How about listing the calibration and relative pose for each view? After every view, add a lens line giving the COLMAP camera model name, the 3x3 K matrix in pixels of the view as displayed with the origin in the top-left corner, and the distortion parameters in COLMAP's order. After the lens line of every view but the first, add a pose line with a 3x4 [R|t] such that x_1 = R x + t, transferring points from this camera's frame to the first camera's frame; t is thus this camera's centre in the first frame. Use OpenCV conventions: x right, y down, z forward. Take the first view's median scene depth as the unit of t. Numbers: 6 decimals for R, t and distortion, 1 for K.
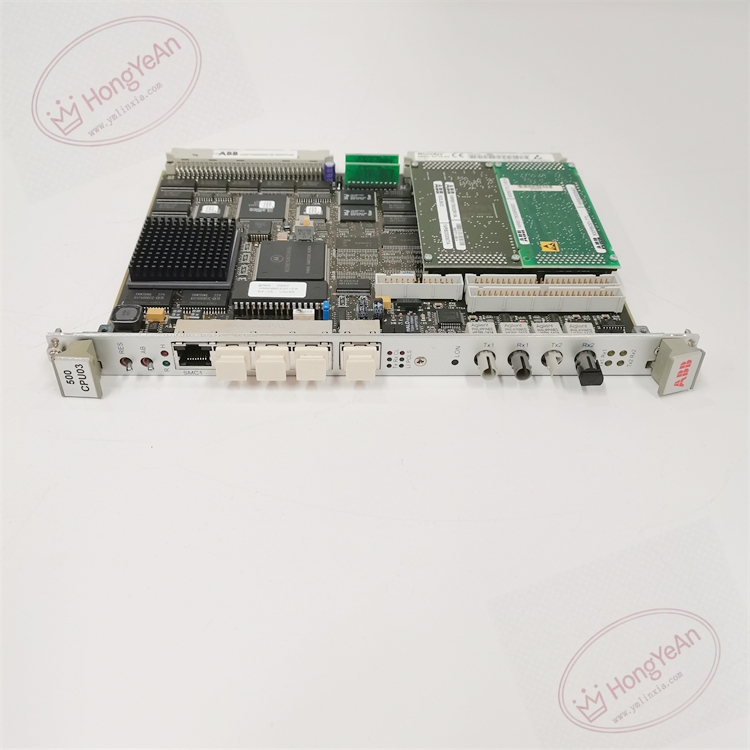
lens RADIAL K [[735.8, 0, 375.0], [0, 735.8, 375.0], [0, 0, 1]] dist [0.000828, 0.002446]
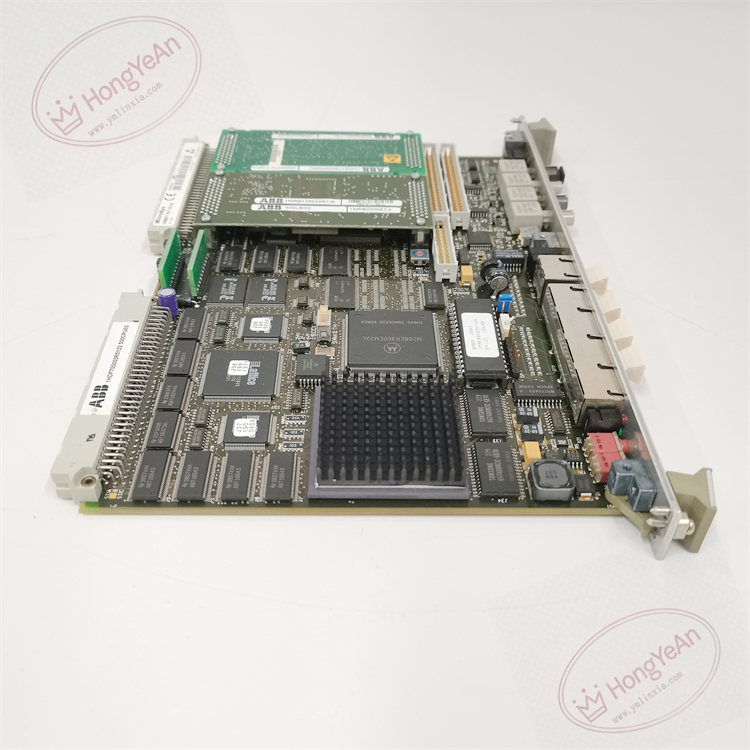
lens RADIAL K [[788.3, 0, 376.7], [0, 788.3, 380.1], [0, 0, 1]] dist [0.002314, 0.008642]
pose [[0.013222, -0.675919, 0.736858, -0.685220], [0.672609, 0.551294, 0.493632, -0.502731], [-0.739880, 0.489090, 0.461918, 0.613977]]
